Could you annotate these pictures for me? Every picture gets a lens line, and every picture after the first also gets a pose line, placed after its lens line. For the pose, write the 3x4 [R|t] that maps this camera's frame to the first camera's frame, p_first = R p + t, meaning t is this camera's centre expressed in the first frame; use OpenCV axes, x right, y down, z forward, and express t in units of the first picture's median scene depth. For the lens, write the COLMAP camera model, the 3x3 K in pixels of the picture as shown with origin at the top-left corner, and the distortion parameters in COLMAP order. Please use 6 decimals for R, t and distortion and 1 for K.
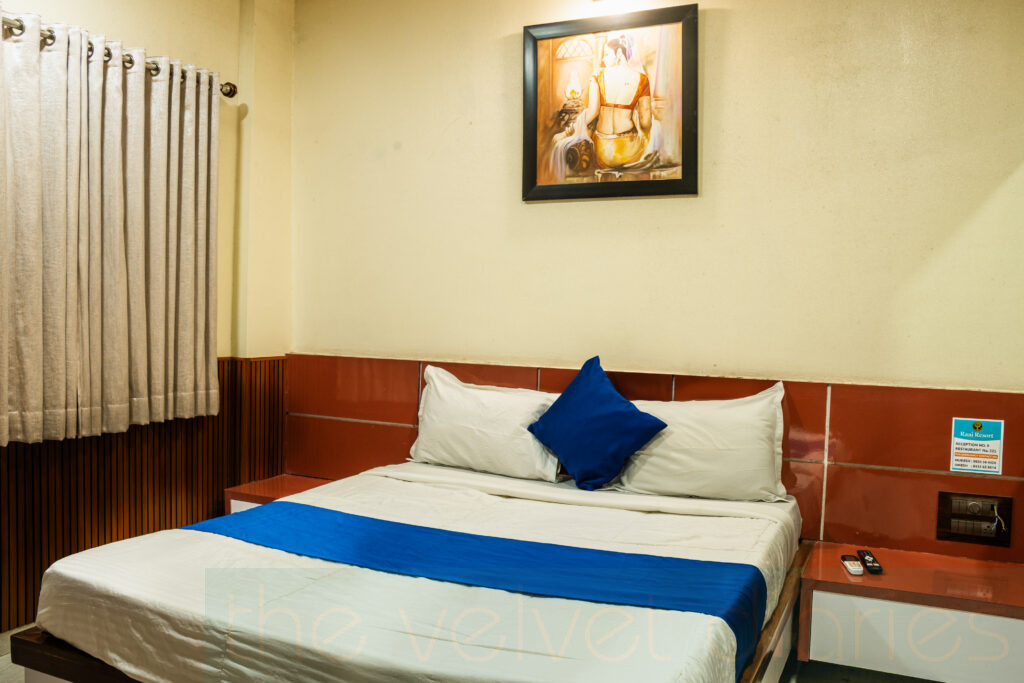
lens RADIAL K [[869.5, 0, 512.0], [0, 869.5, 341.5], [0, 0, 1]] dist [-0.176581, 0.163707]
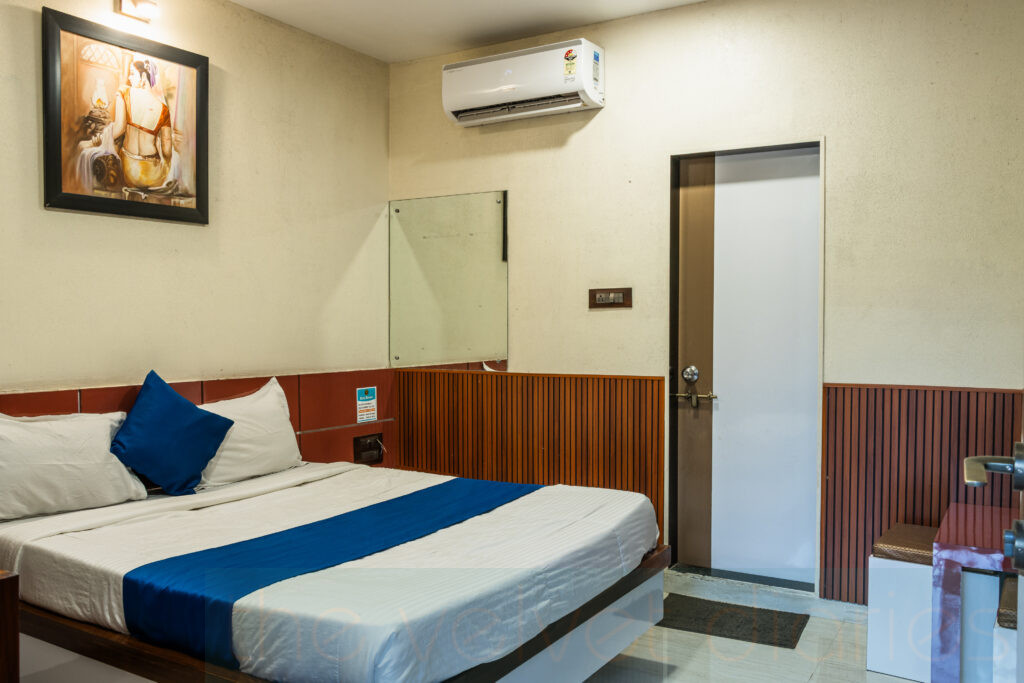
lens RADIAL K [[849.8, 0, 512.0], [0, 849.8, 341.5], [0, 0, 1]] dist [-0.007379, -0.002293]
pose [[0.108725, -0.042258, 0.993173, -0.869886], [0.041953, 0.998401, 0.037887, -0.038521], [-0.993186, 0.037547, 0.110324, 0.459516]]
